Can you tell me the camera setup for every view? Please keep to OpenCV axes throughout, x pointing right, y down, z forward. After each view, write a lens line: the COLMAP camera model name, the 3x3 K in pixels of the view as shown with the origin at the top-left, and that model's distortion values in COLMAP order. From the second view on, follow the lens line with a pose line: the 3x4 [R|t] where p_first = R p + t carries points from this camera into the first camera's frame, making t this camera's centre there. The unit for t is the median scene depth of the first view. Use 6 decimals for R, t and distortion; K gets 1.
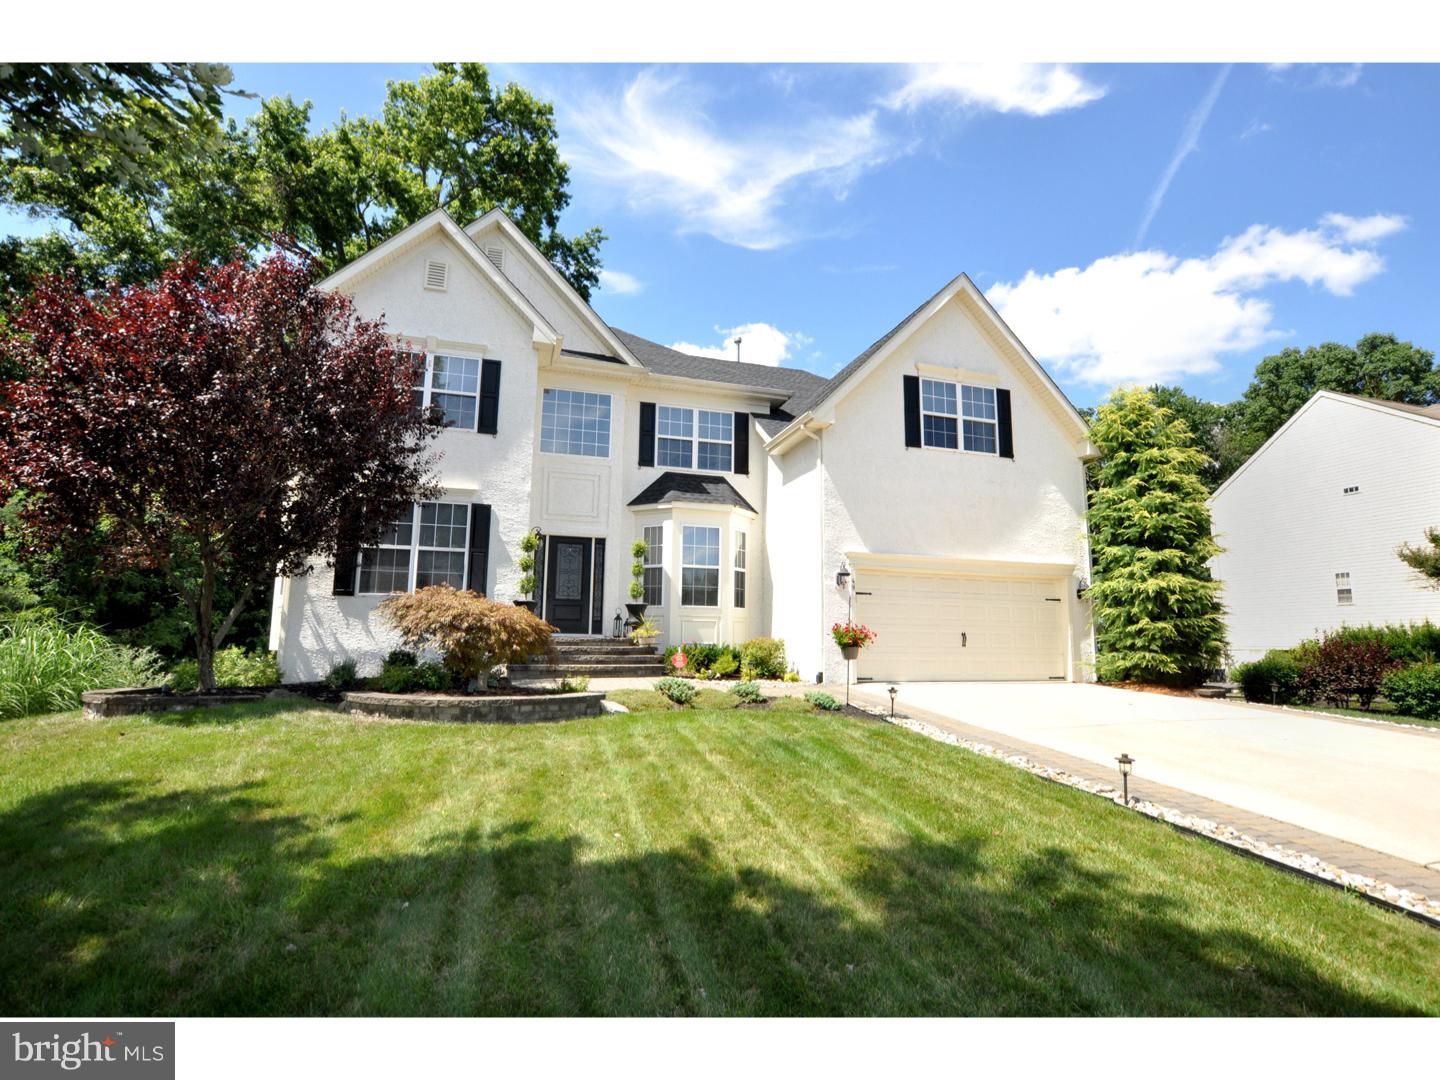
lens RADIAL K [[669.2, 0, 720.0], [0, 669.2, 540.0], [0, 0, 1]] dist [-0.037380, 0.008856]
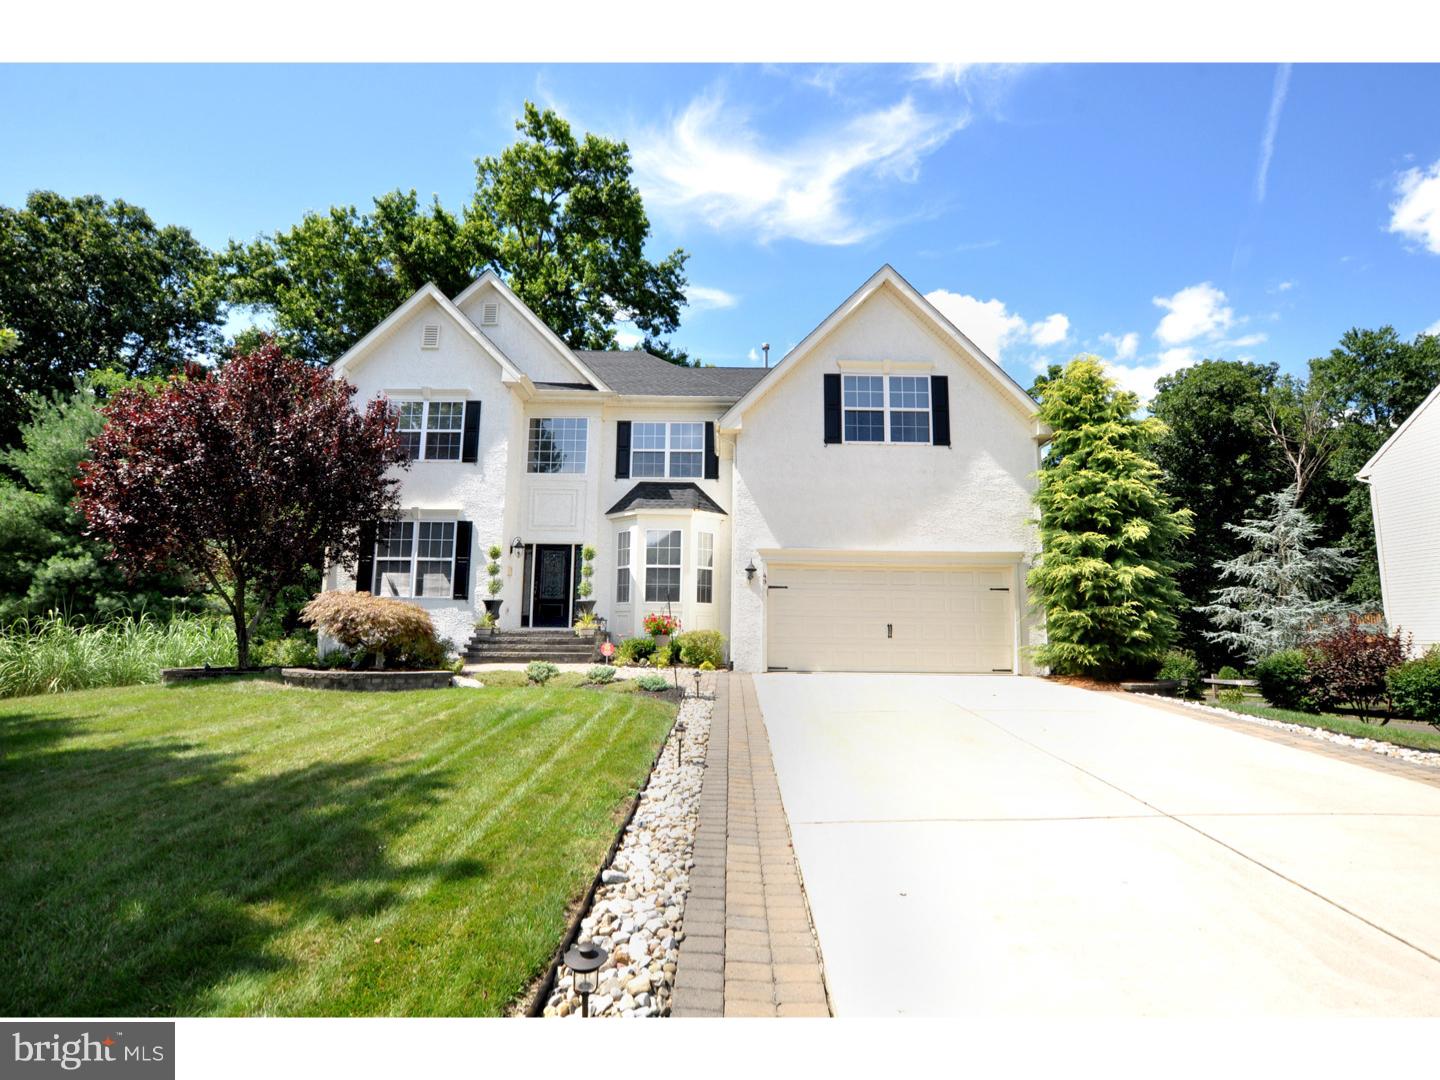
lens RADIAL K [[669.2, 0, 720.0], [0, 669.2, 540.0], [0, 0, 1]] dist [-0.037380, 0.008856]
pose [[0.960511, -0.042709, -0.274945, 0.375123], [0.043454, 0.999050, -0.003384, 0.004599], [0.274828, -0.008697, 0.961454, -0.035500]]
